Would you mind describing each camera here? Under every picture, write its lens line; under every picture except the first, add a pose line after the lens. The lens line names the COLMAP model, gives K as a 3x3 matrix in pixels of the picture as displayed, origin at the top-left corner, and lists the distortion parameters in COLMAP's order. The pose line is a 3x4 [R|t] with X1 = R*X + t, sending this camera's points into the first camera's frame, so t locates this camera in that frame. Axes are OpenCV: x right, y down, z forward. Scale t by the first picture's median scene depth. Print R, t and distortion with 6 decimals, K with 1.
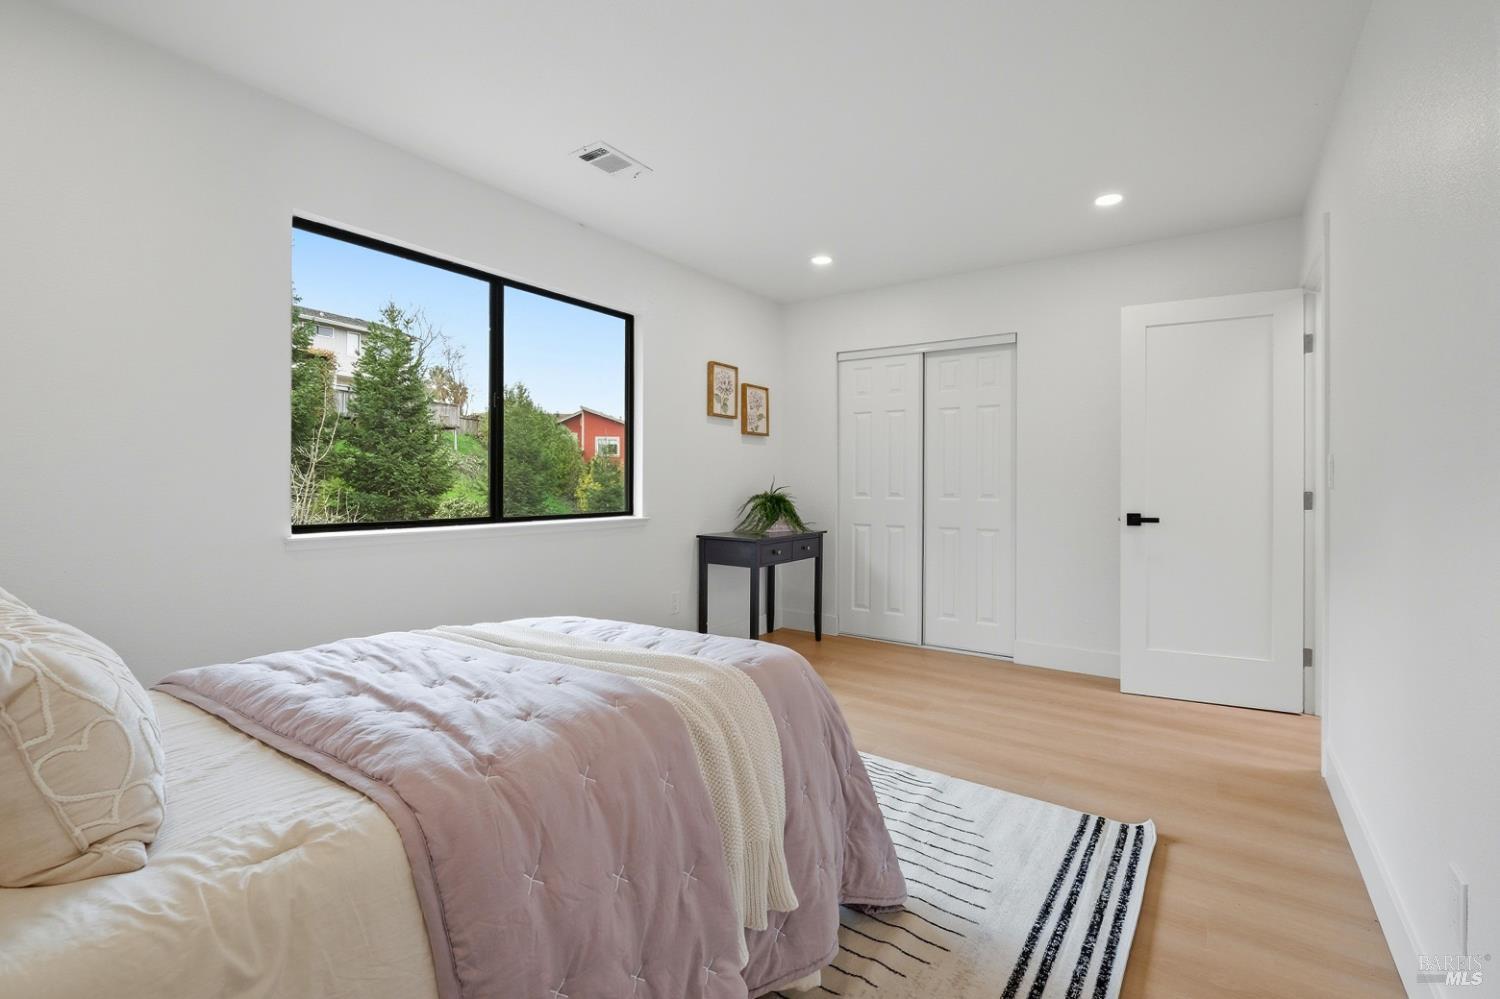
lens RADIAL K [[668.5, 0, 752.9], [0, 668.5, 488.8], [0, 0, 1]] dist [-0.000079, -0.000295]
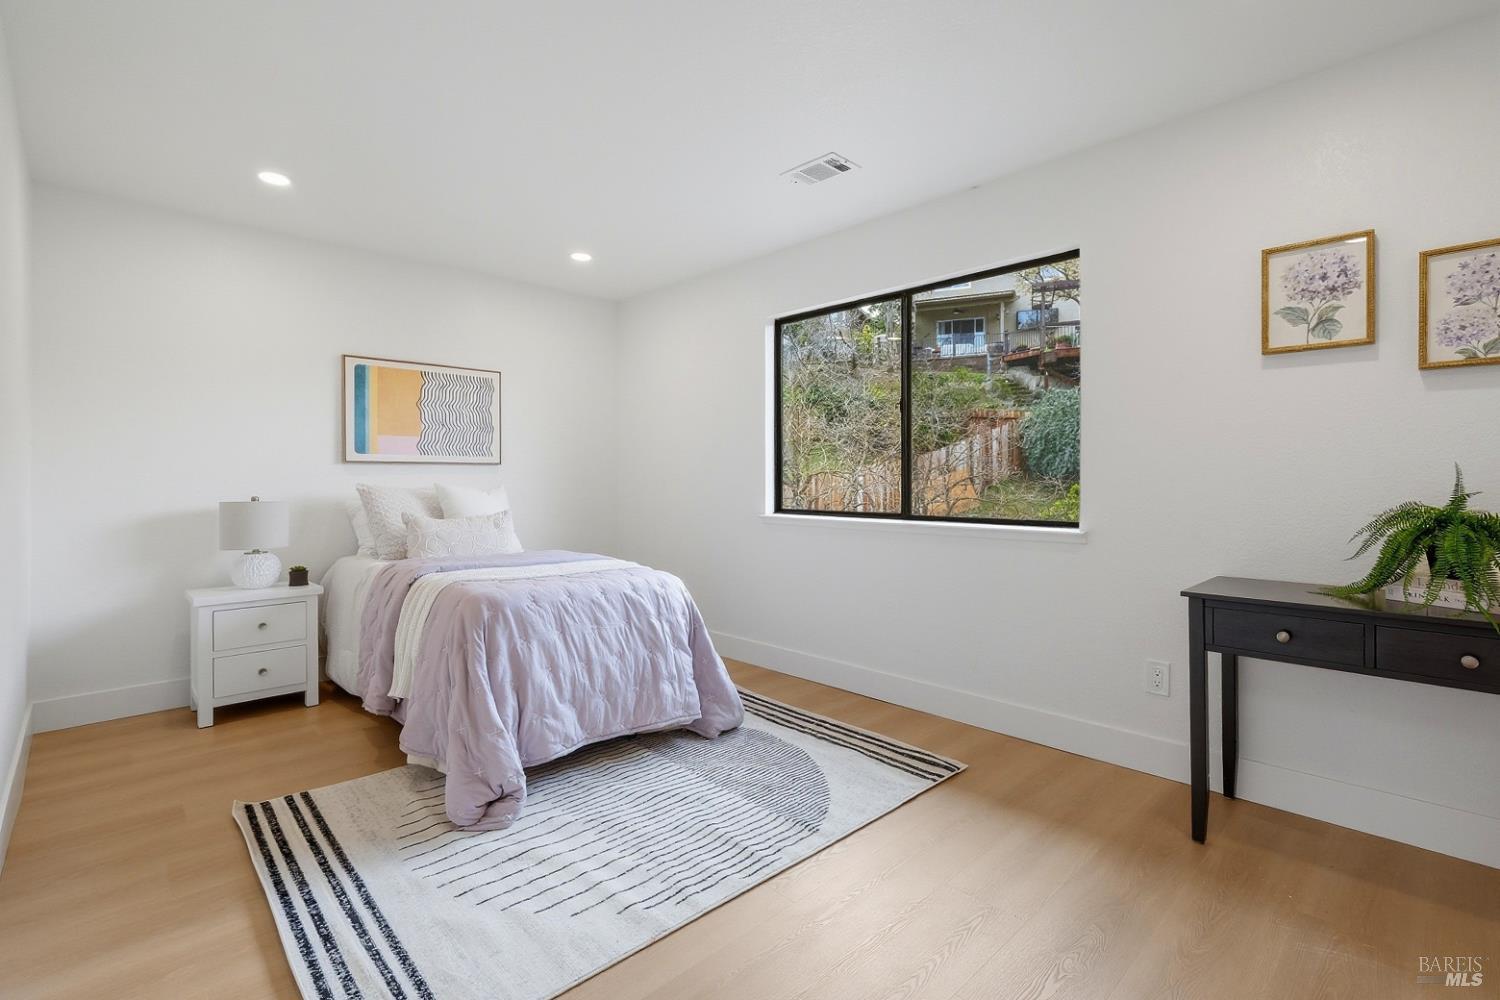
lens RADIAL K [[668.5, 0, 752.9], [0, 668.5, 489.3], [0, 0, 1]] dist [-0.000079, -0.000295]
pose [[-0.182256, 0.010611, -0.983194, 1.264073], [-0.006683, 0.999905, 0.012030, -0.016582], [0.983228, 0.008763, -0.182168, 1.670228]]
